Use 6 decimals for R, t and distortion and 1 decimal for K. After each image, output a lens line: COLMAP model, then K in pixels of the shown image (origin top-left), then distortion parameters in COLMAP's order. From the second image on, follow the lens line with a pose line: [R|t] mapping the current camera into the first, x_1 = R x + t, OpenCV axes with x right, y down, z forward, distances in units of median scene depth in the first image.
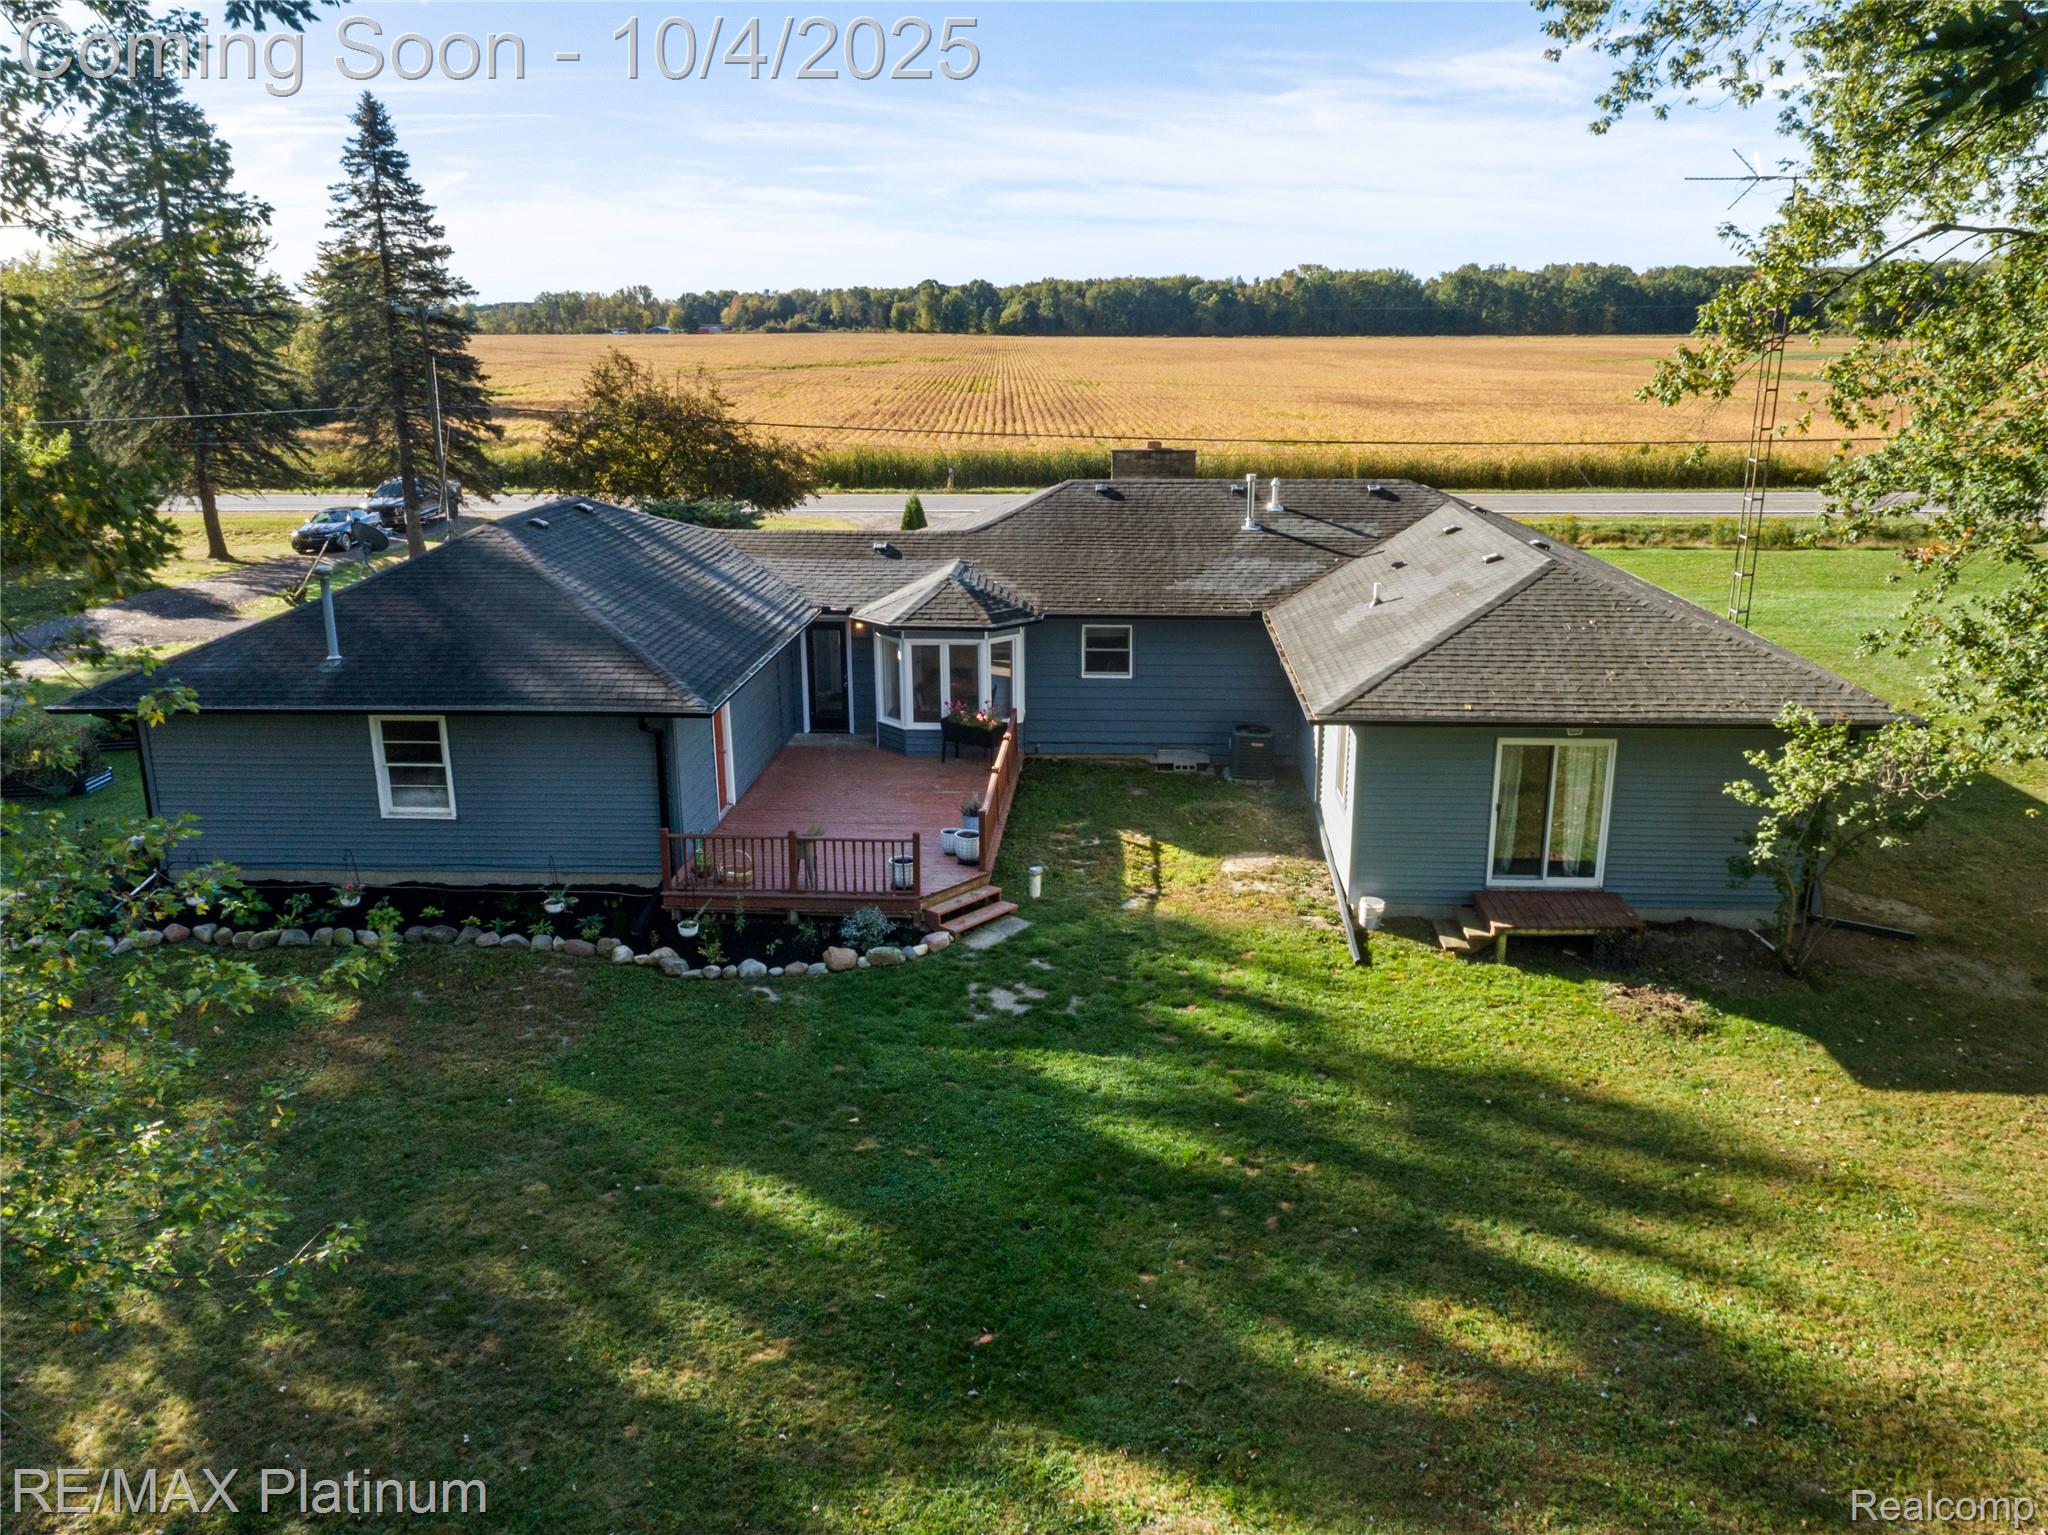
lens RADIAL K [[1540.0, 0, 1024.4], [0, 1540.0, 768.2], [0, 0, 1]] dist [-0.018887, 0.013289]
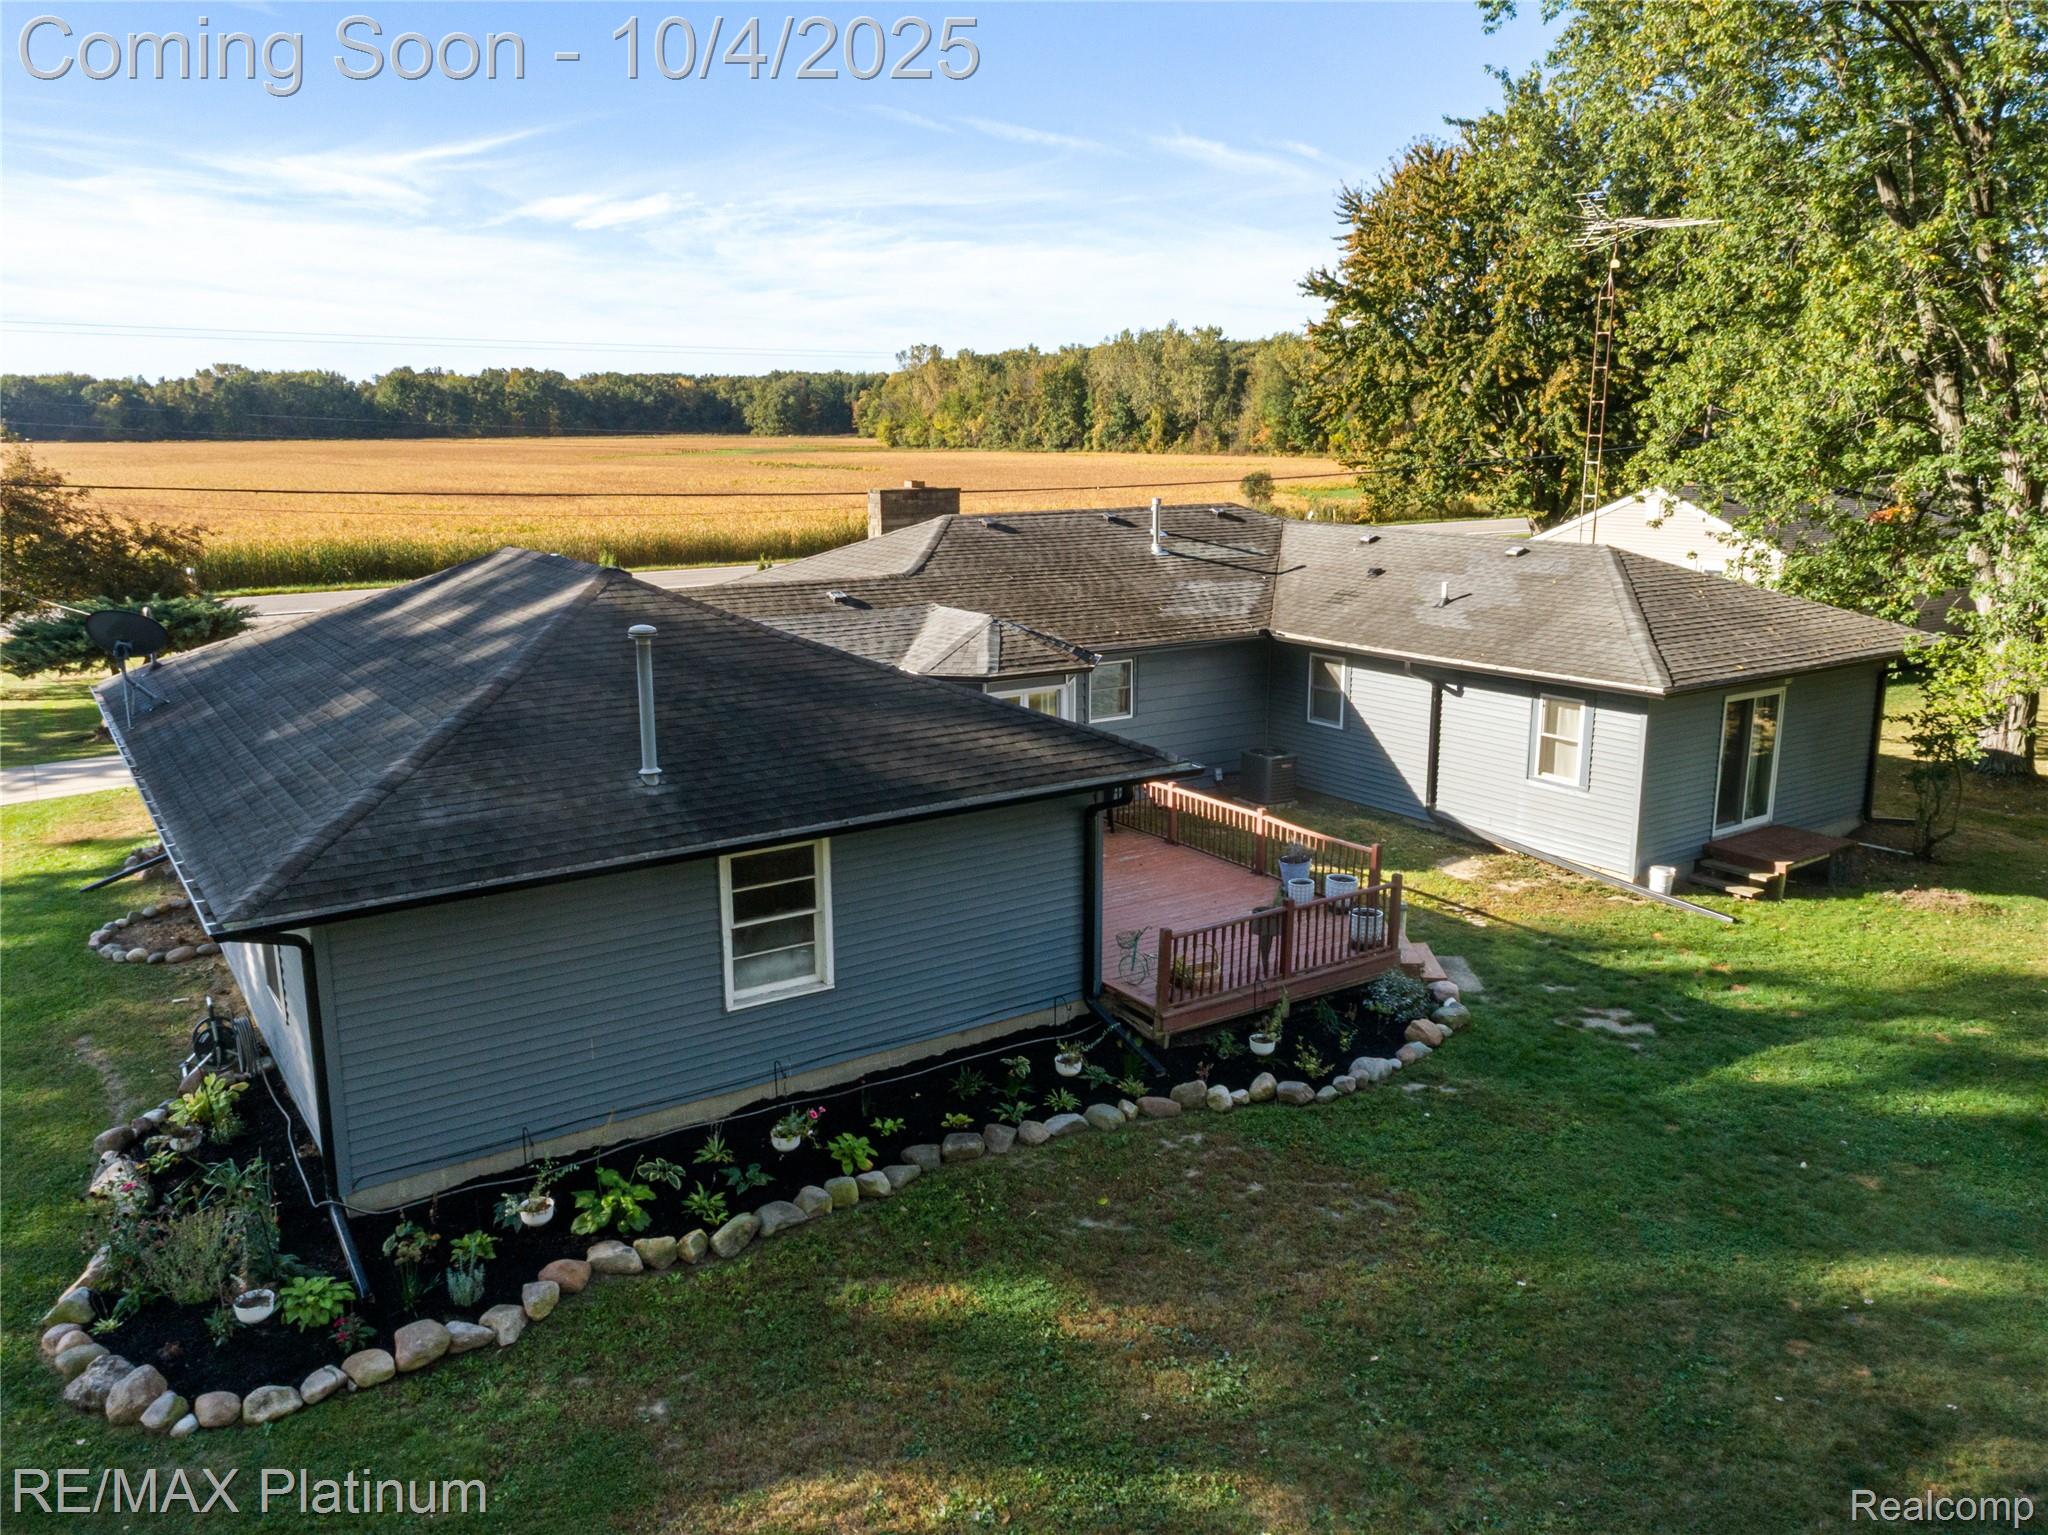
lens RADIAL K [[1540.0, 0, 1020.0], [0, 1540.0, 767.3], [0, 0, 1]] dist [-0.018887, 0.013289]
pose [[0.795482, -0.129991, 0.591871, -0.682334], [0.167937, 0.985755, -0.009211, -0.041624], [-0.582242, 0.106724, 0.805980, 0.394674]]
